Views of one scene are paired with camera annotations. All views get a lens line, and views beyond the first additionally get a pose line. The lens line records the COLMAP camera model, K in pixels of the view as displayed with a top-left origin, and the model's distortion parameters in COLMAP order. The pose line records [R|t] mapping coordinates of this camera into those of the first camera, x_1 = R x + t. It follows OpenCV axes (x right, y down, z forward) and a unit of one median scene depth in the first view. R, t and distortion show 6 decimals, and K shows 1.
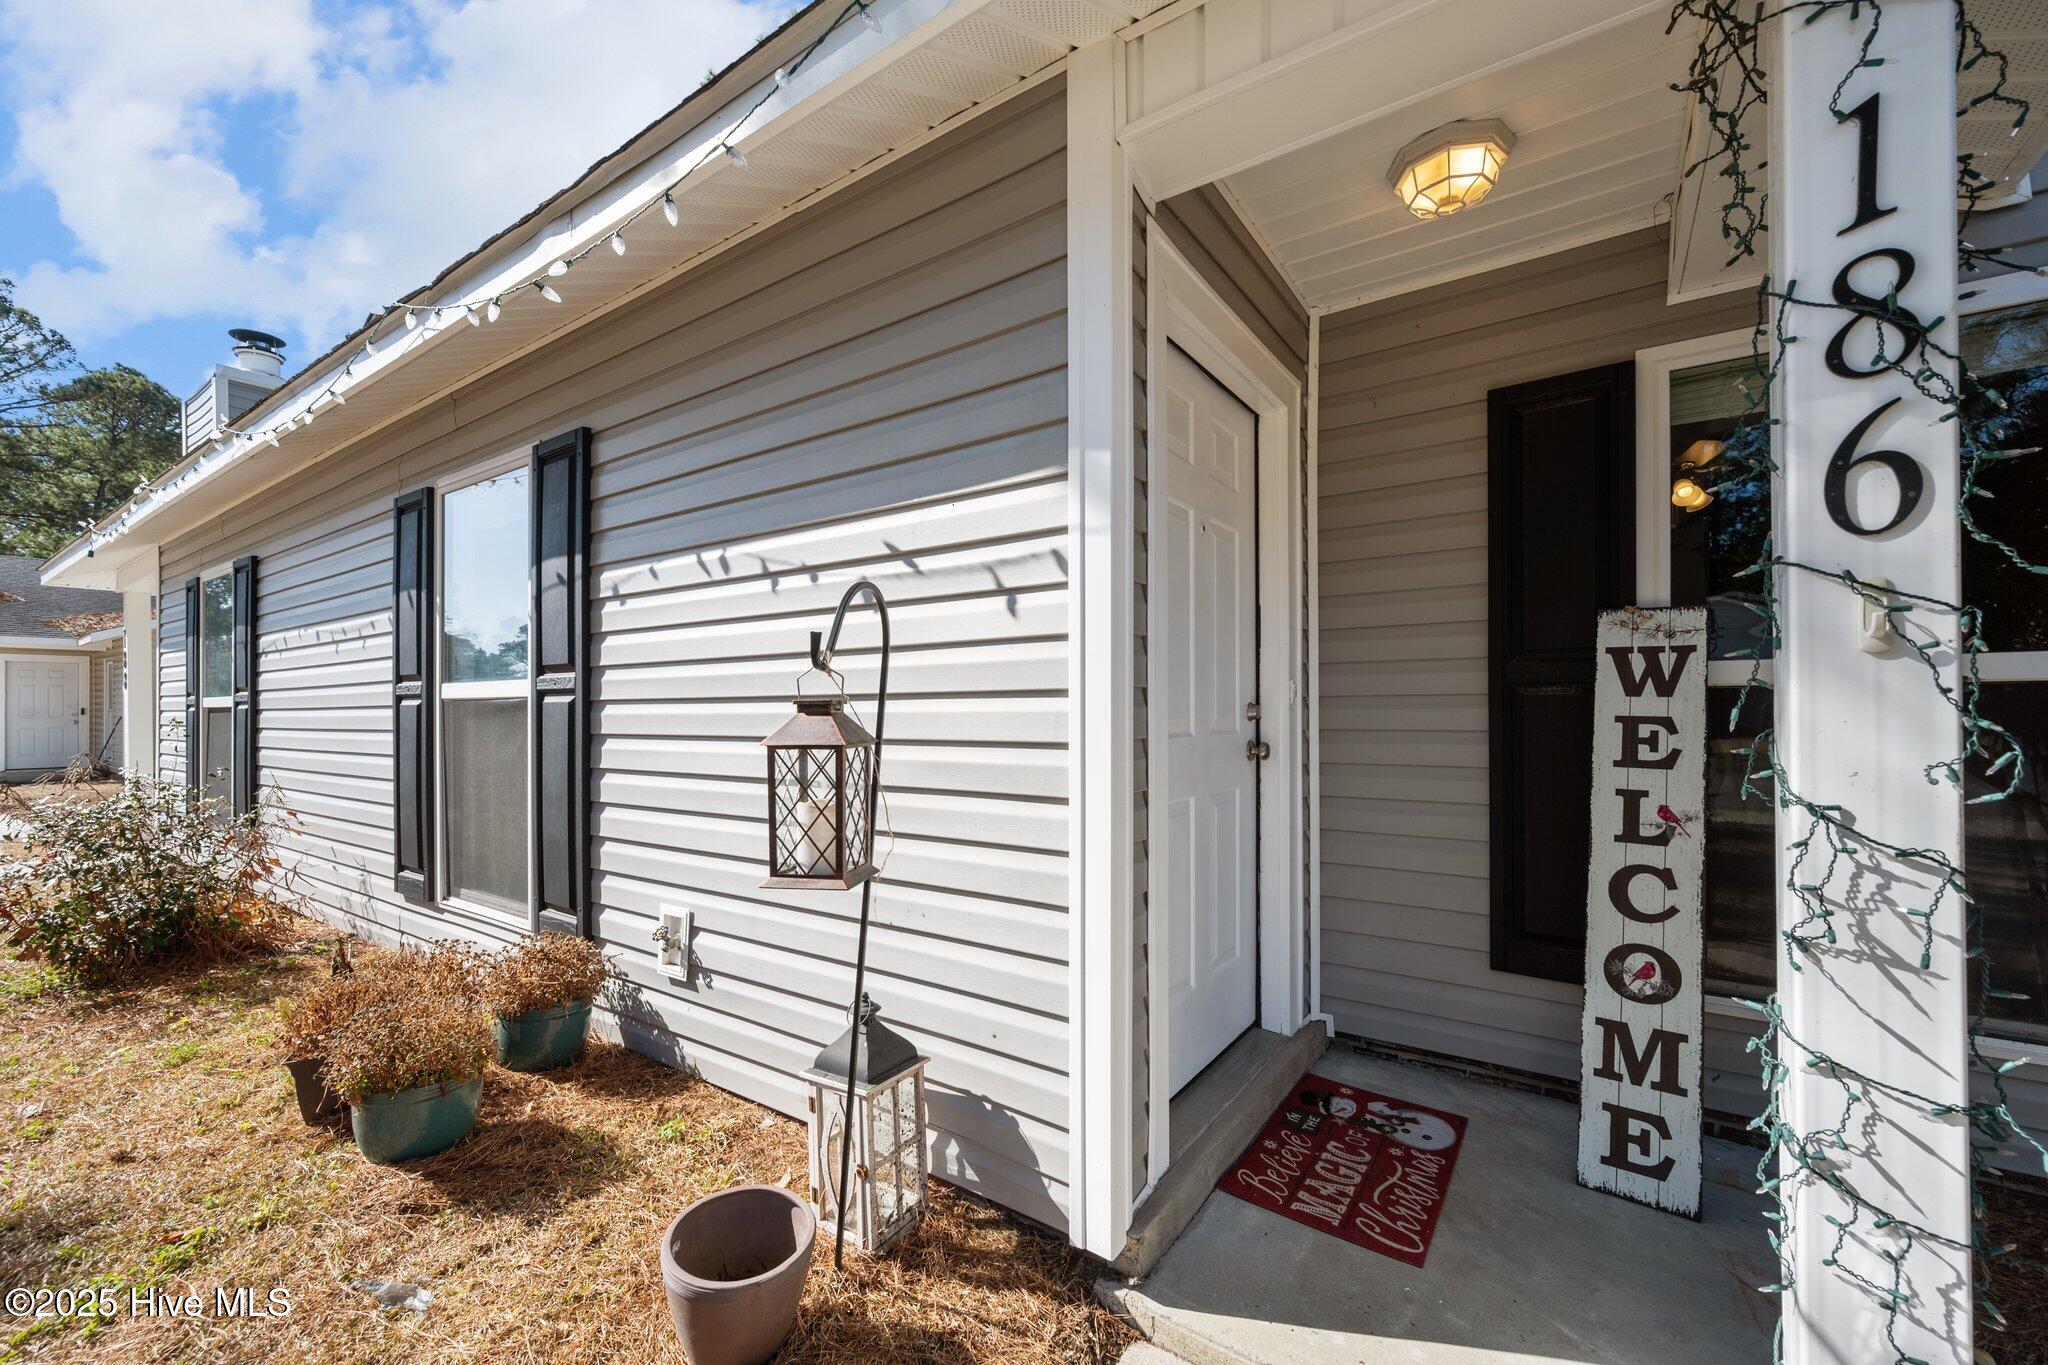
lens RADIAL K [[820.3, 0, 1018.6], [0, 820.3, 705.3], [0, 0, 1]] dist [-0.001580, -0.000114]
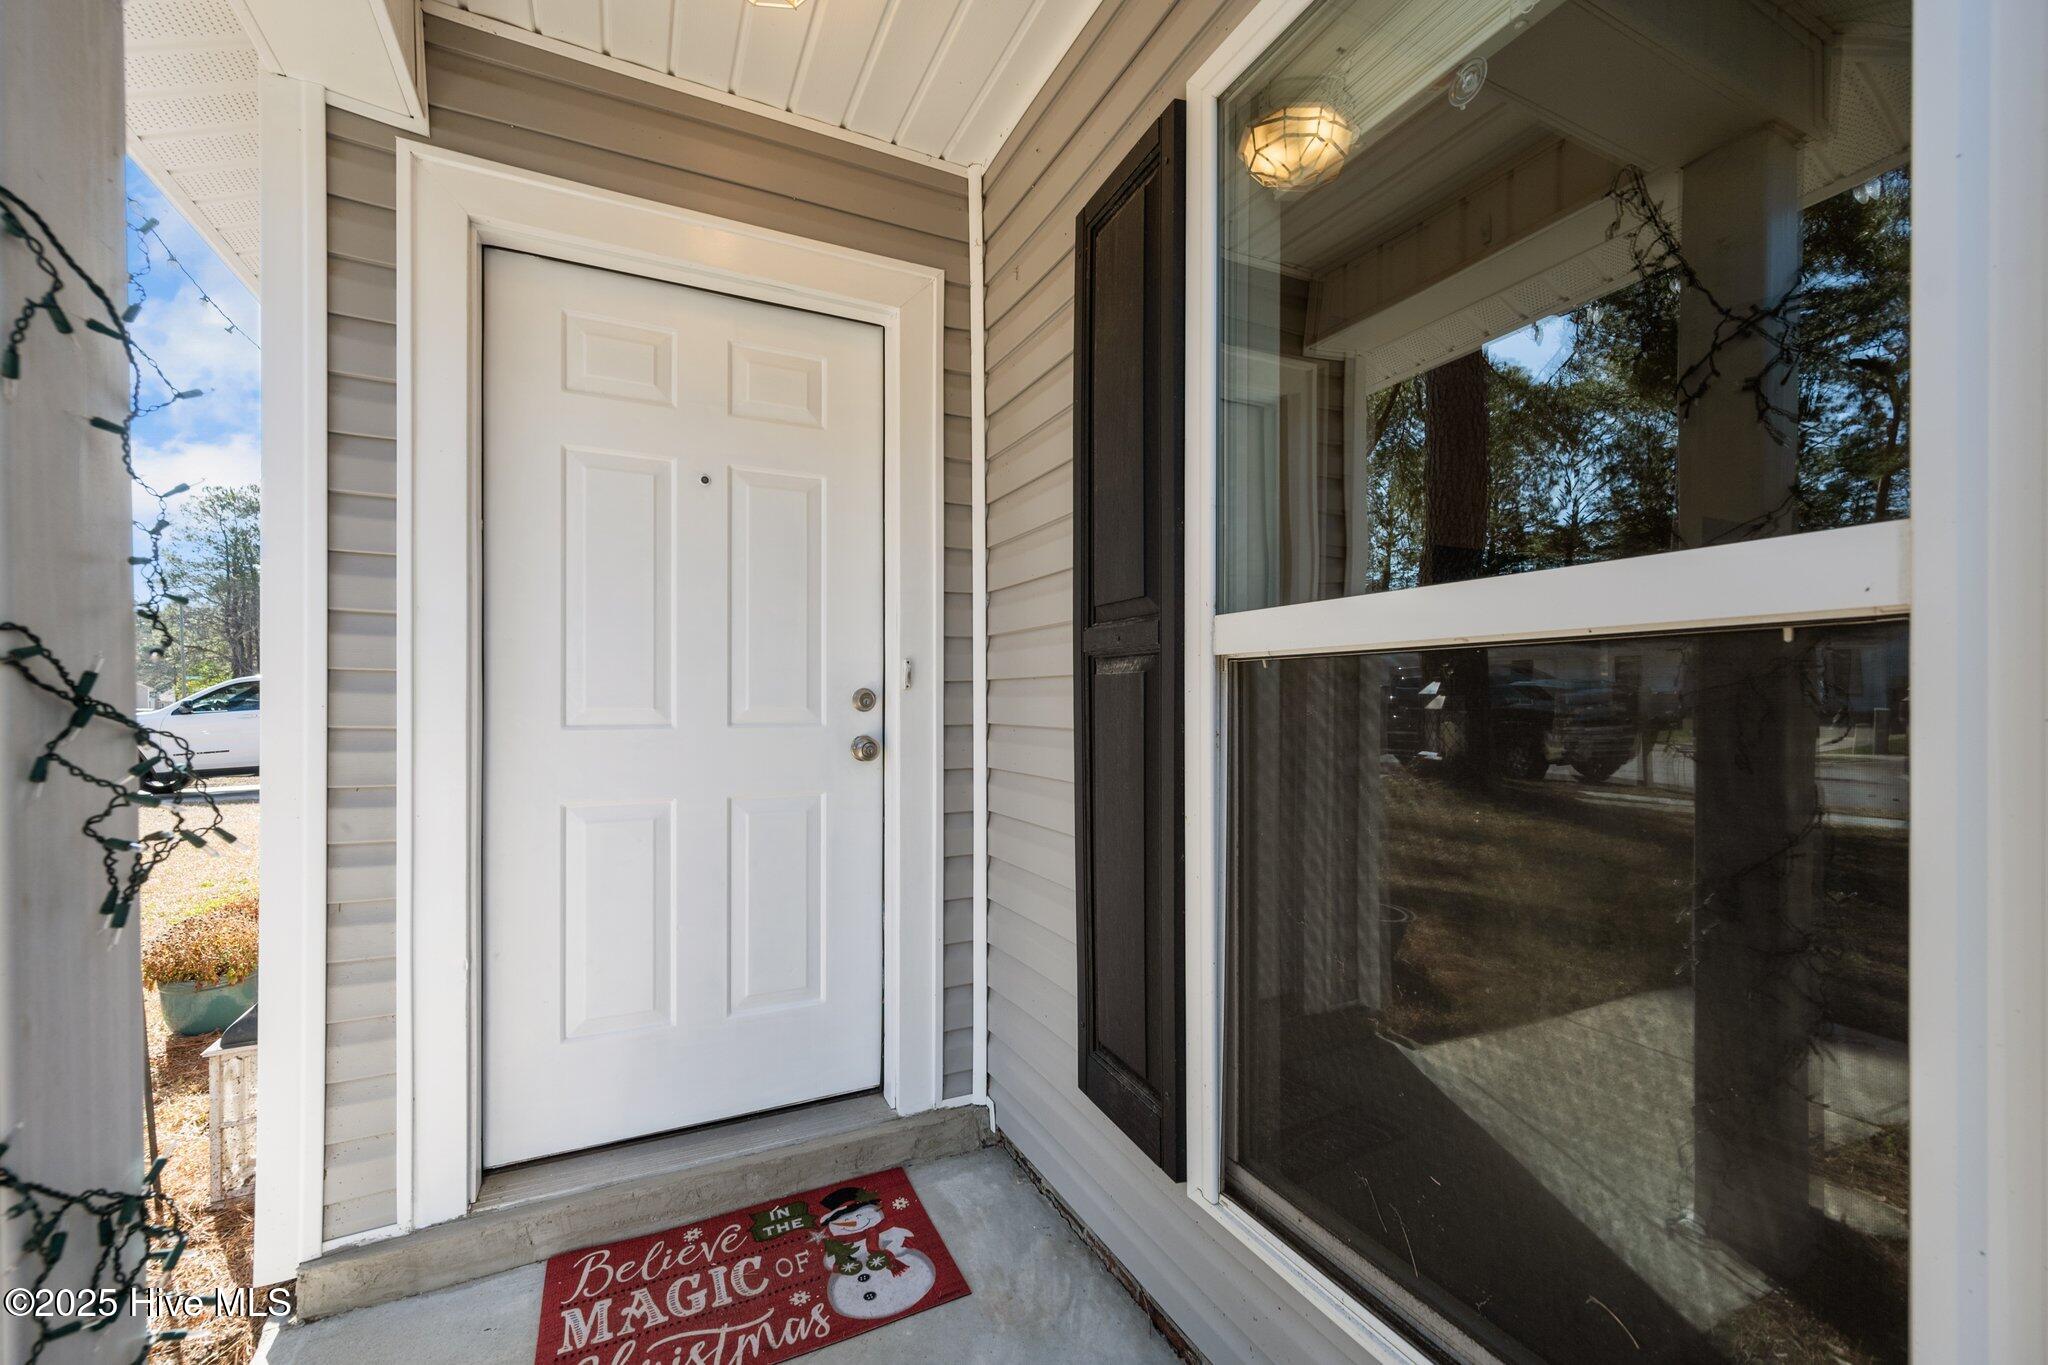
lens RADIAL K [[824.2, 0, 1024.0], [0, 824.2, 682.5], [0, 0, 1]] dist [-0.000562, -0.000068]
pose [[0.877043, -0.007823, -0.480348, 0.982944], [0.000377, 0.999878, -0.015595, 0.003147], [0.480411, 0.013496, 0.876940, 0.433937]]
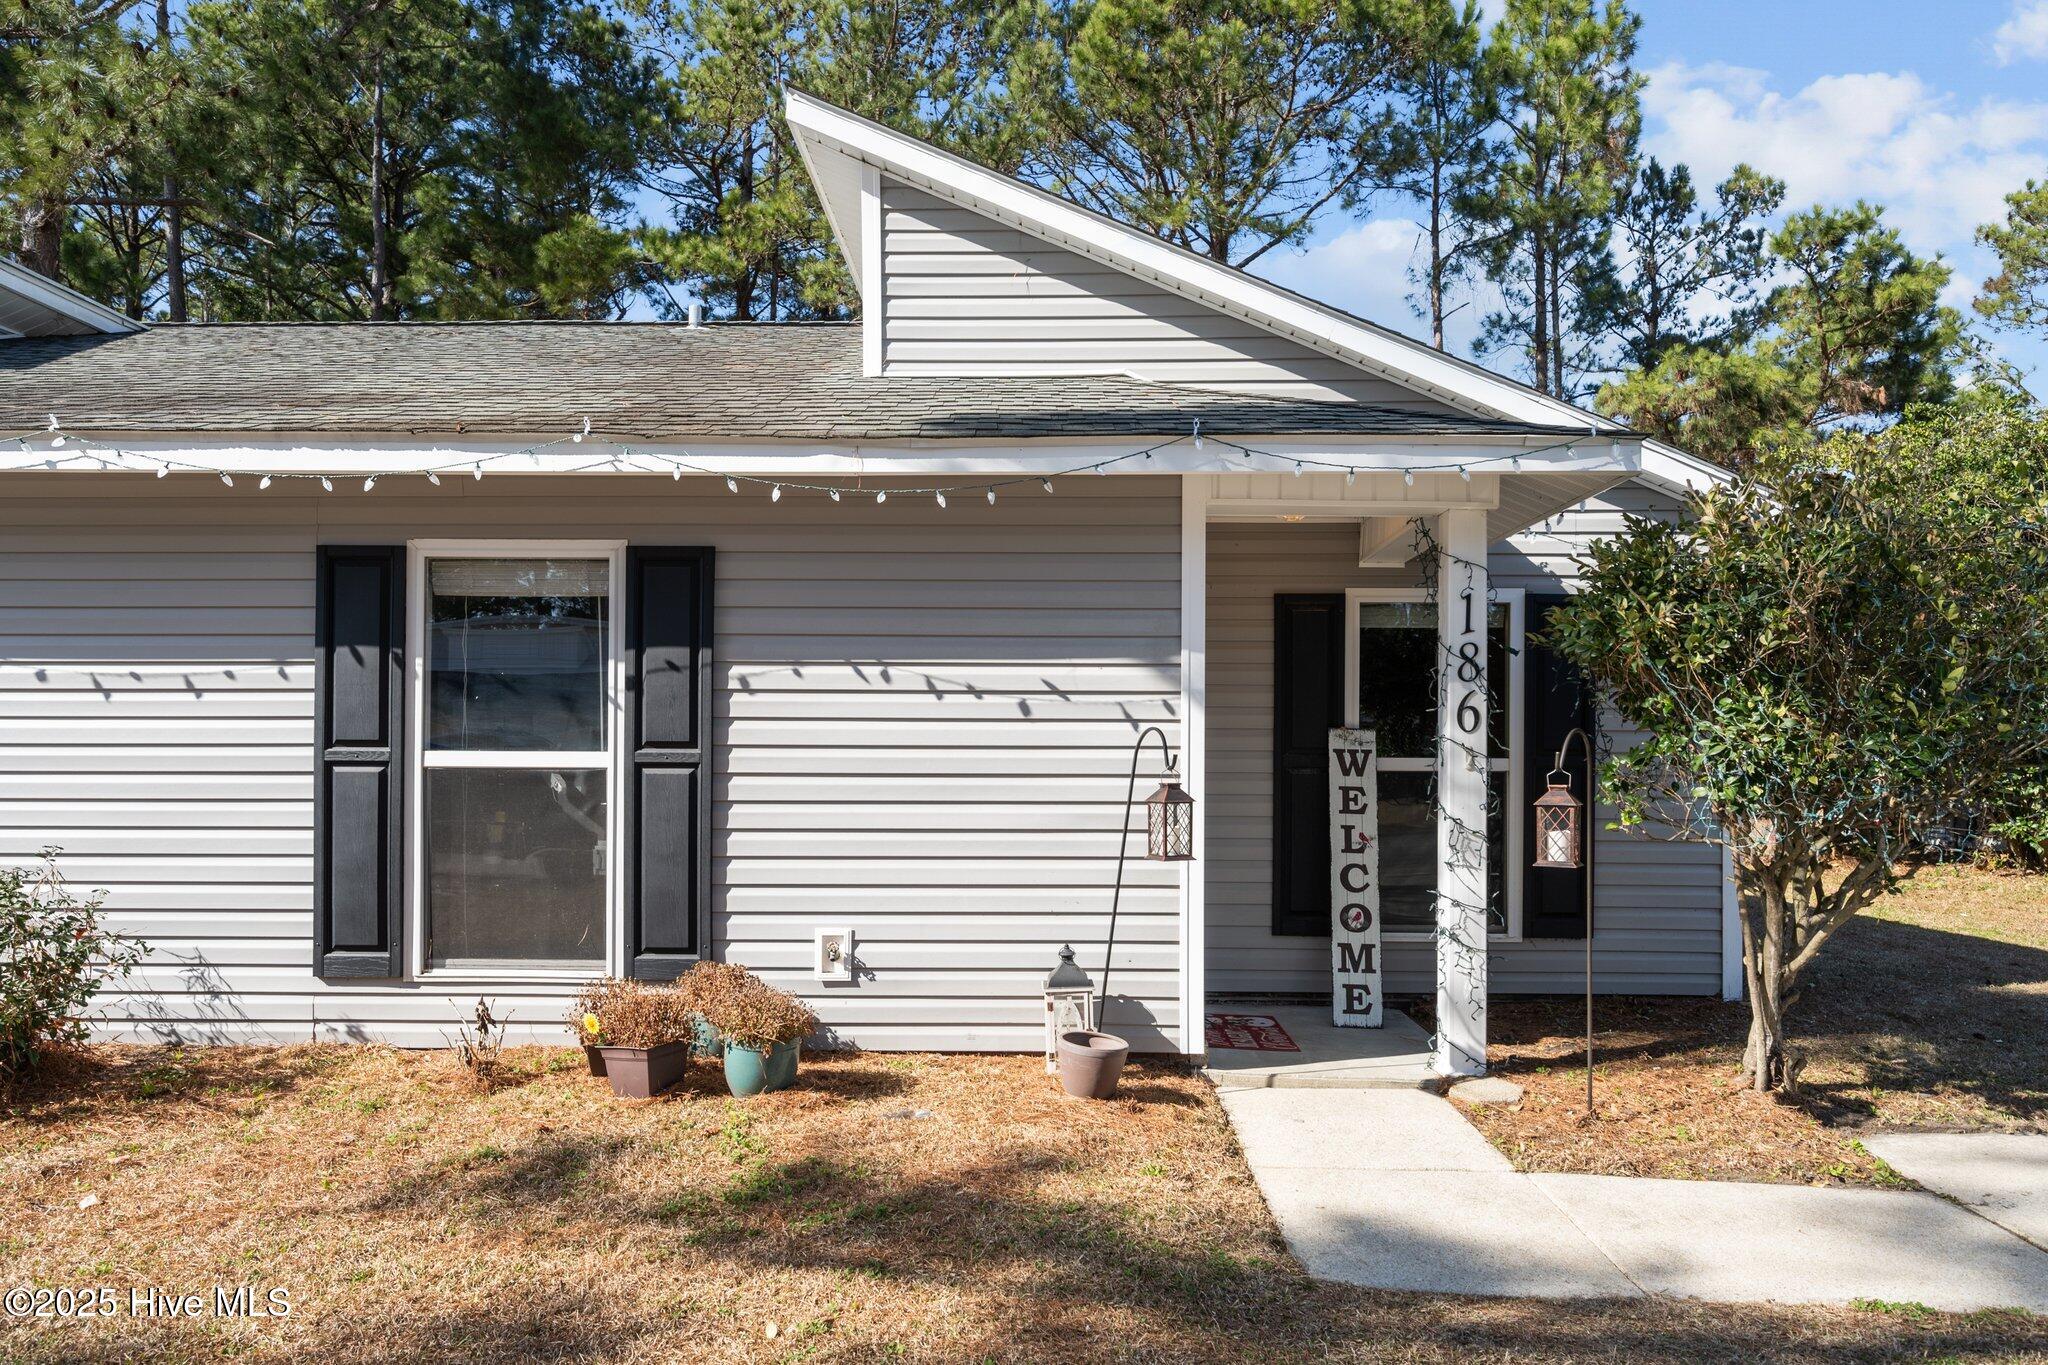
lens RADIAL K [[1275.0, 0, 1020.0], [0, 1275.0, 750.8], [0, 0, 1]] dist [-0.002728, 0.003749]
pose [[0.836079, 0.014554, 0.548416, -1.495179], [-0.012455, 0.999894, -0.007547, -0.037547], [-0.548468, -0.000521, 0.836172, -1.044326]]
